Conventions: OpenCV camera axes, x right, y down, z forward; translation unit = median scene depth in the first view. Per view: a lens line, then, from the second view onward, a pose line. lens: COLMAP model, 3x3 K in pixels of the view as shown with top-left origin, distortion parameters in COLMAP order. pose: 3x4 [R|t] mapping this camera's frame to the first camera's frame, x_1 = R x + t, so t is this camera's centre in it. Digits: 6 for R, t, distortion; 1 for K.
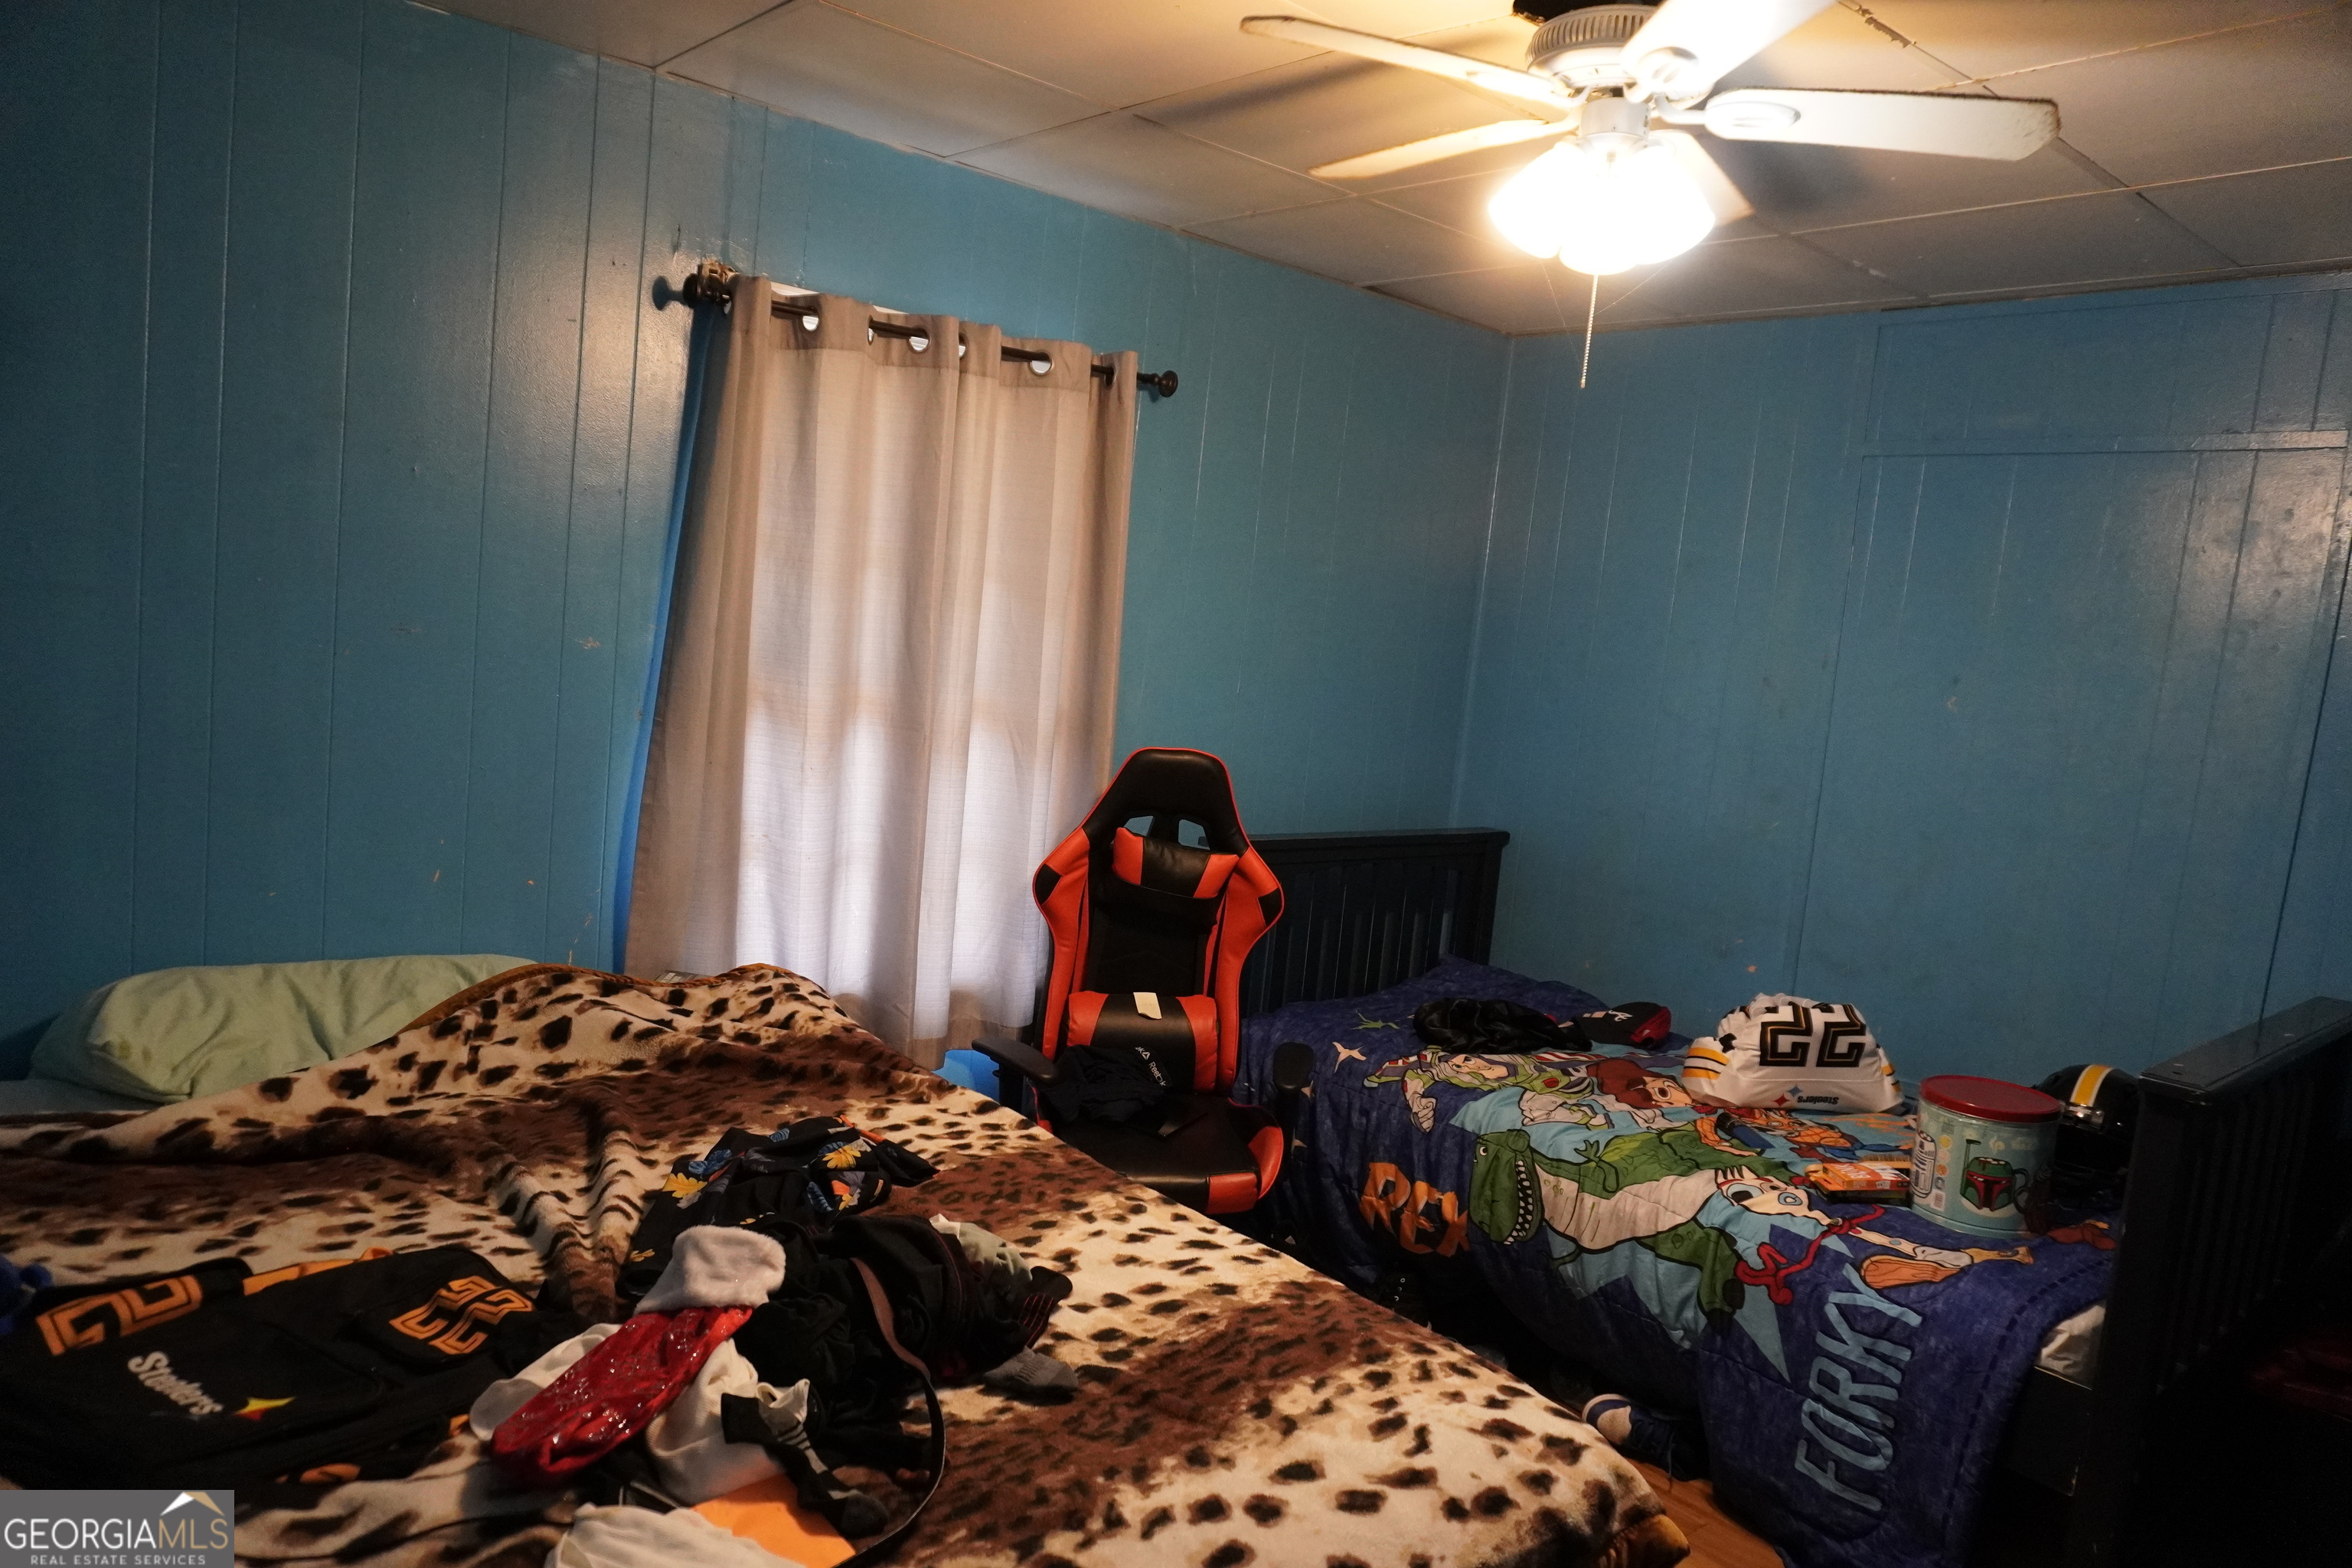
lens RADIAL K [[1563.0, 0, 1178.3], [0, 1563.0, 784.4], [0, 0, 1]] dist [-0.029396, 0.013743]
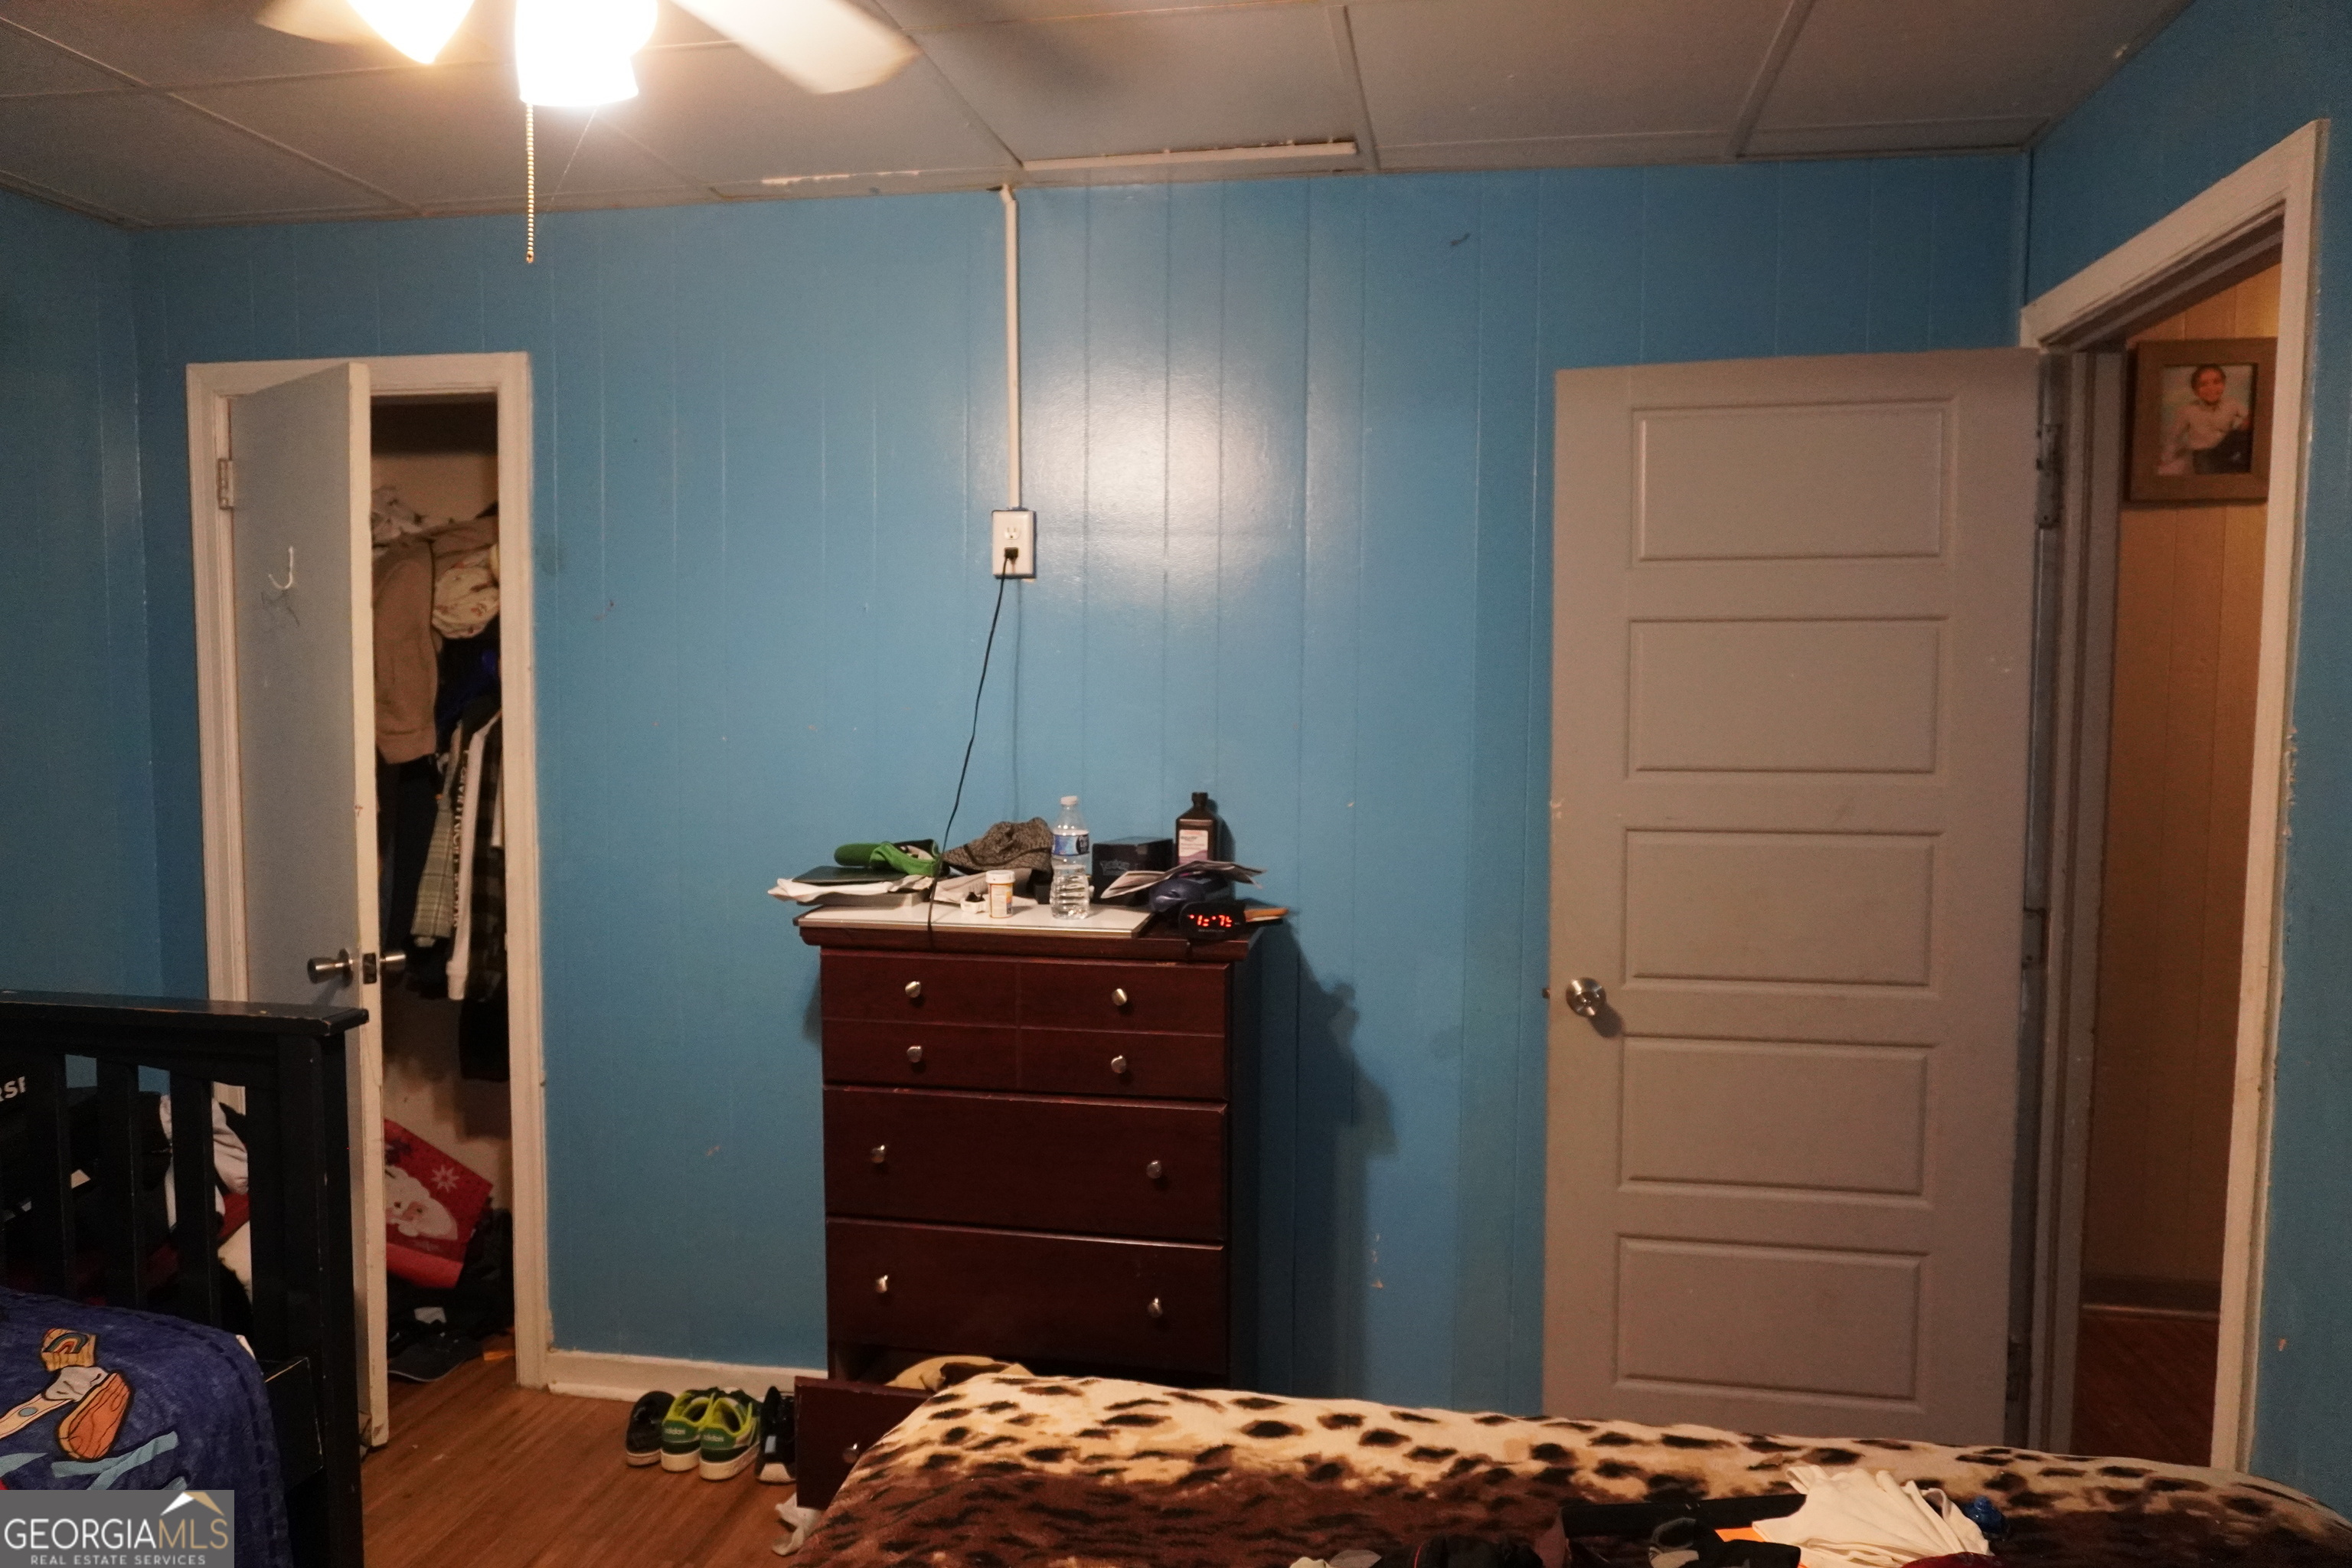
lens RADIAL K [[1563.0, 0, 1178.5], [0, 1563.0, 784.6], [0, 0, 1]] dist [-0.029396, 0.013743]
pose [[-0.637931, -0.152763, 0.754790, -0.585167], [0.014232, 0.977621, 0.209891, -0.206866], [-0.769962, 0.144638, -0.621481, 1.539403]]
